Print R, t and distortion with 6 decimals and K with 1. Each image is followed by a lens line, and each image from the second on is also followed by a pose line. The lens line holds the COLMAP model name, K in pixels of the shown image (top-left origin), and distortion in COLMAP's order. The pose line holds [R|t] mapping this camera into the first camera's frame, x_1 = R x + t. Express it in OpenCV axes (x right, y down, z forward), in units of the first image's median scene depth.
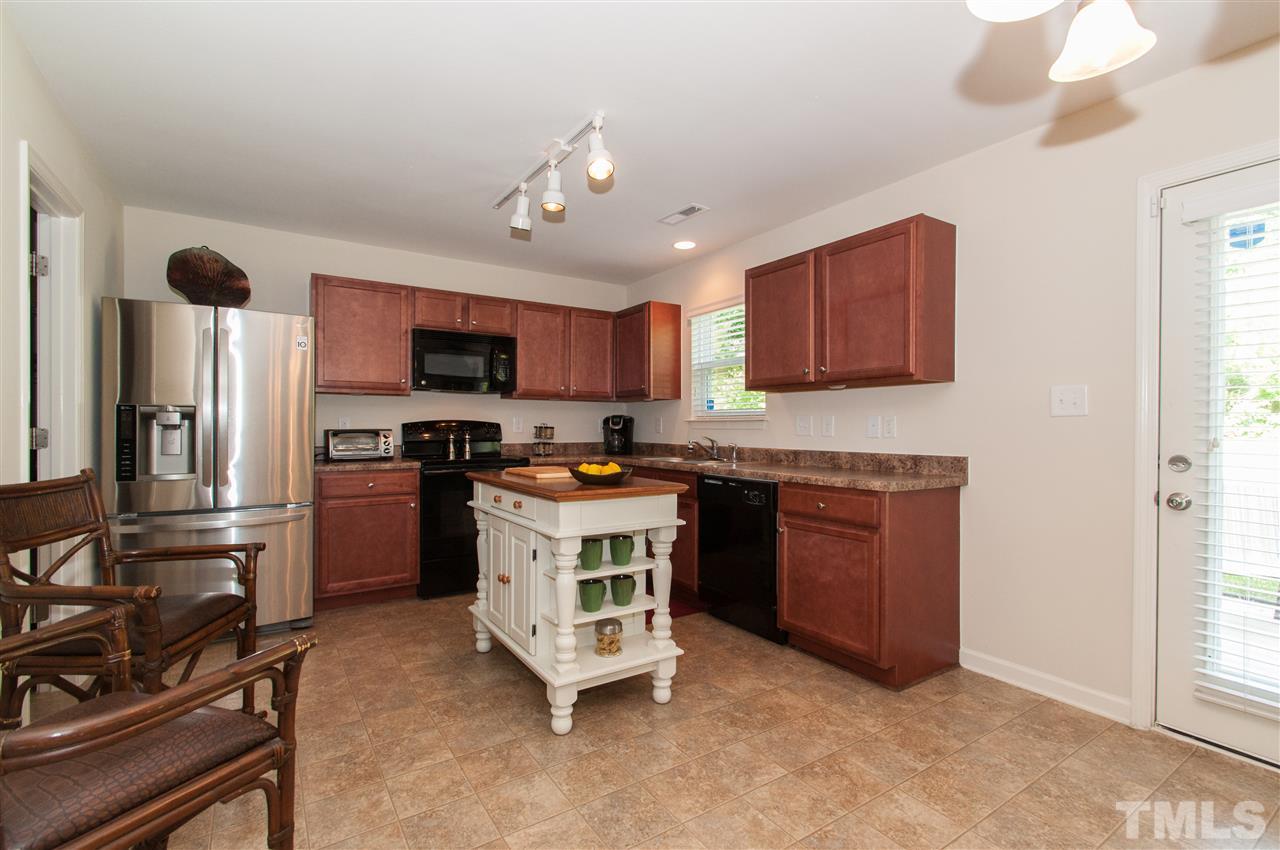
lens RADIAL K [[557.7, 0, 639.1], [0, 557.7, 424.7], [0, 0, 1]] dist [-0.003344, 0.000016]
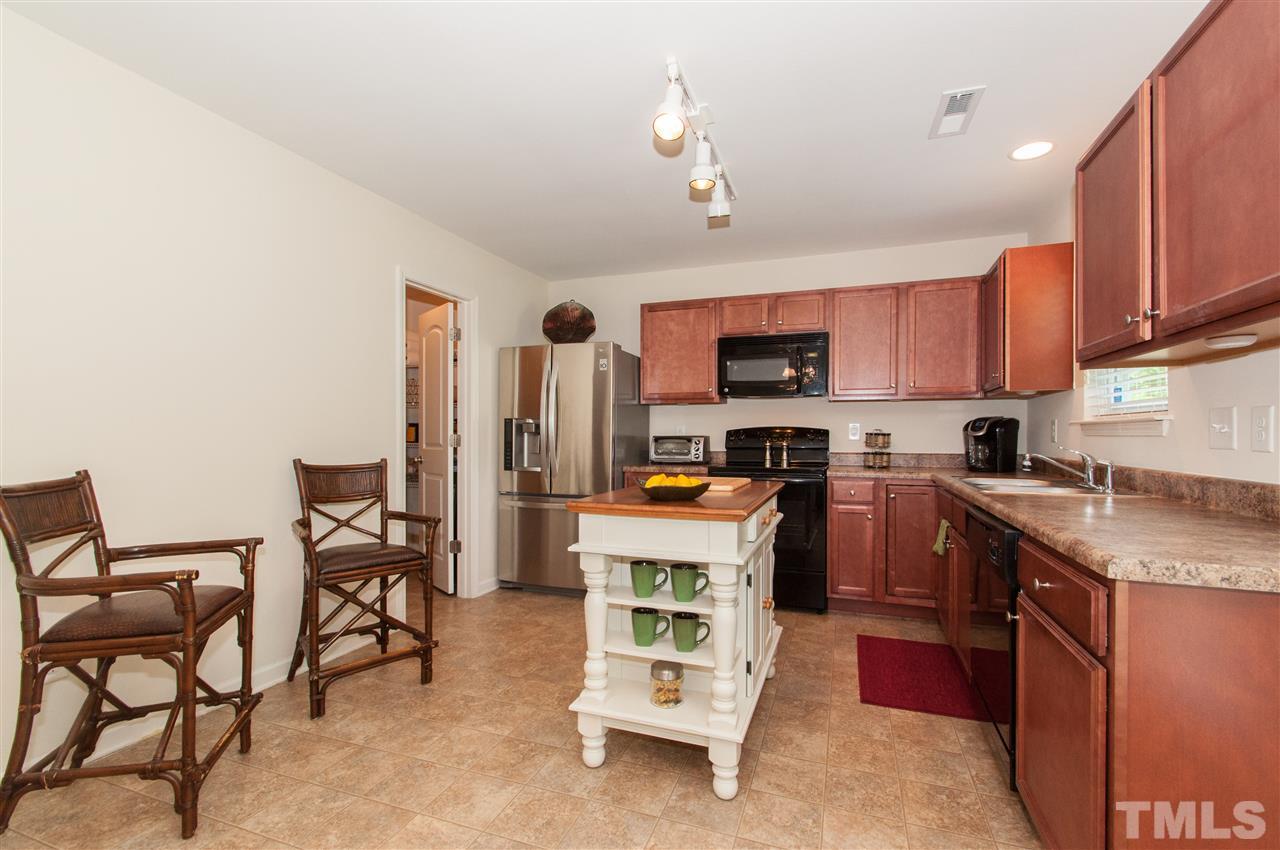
lens RADIAL K [[557.3, 0, 640.5], [0, 557.3, 432.8], [0, 0, 1]] dist [0.001674, 0.000420]
pose [[0.609651, -0.003834, -0.792661, 0.333376], [0.002704, 0.999993, -0.002757, 0.004935], [0.792666, -0.000463, 0.609657, 0.262523]]
